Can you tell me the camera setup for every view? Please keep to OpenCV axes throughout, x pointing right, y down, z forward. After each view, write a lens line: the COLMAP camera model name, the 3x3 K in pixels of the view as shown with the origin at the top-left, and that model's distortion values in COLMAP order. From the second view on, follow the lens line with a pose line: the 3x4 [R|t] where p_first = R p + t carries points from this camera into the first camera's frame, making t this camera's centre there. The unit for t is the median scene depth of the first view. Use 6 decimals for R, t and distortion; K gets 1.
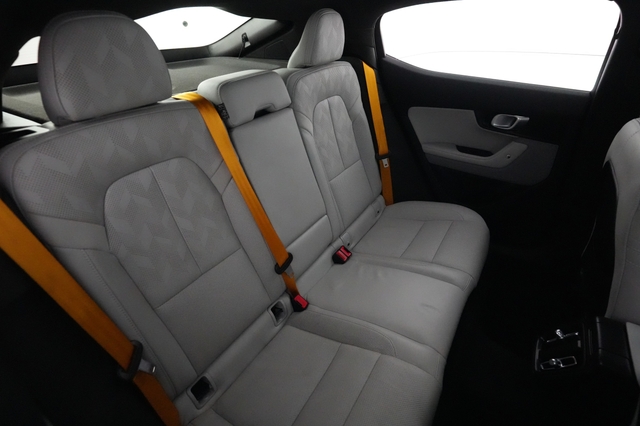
lens RADIAL K [[326.3, 0, 323.5], [0, 326.3, 213.1], [0, 0, 1]] dist [0.001289, 0.000292]
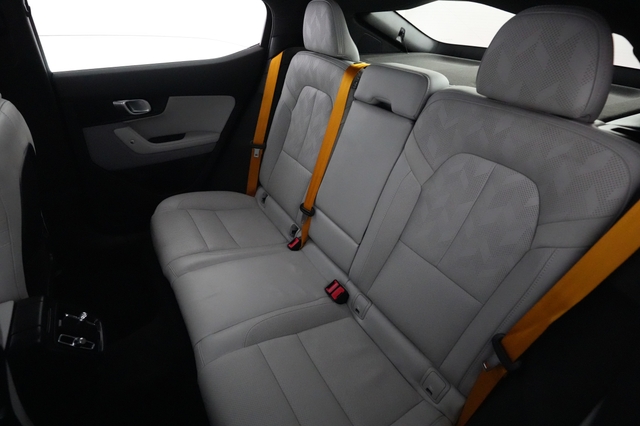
lens RADIAL K [[326.3, 0, 323.5], [0, 326.3, 213.1], [0, 0, 1]] dist [0.001289, 0.000292]
pose [[-0.421589, 0.492343, -0.761486, 0.778312], [-0.511711, 0.564103, 0.648027, -0.651915], [0.748609, 0.662862, 0.014117, 1.030446]]
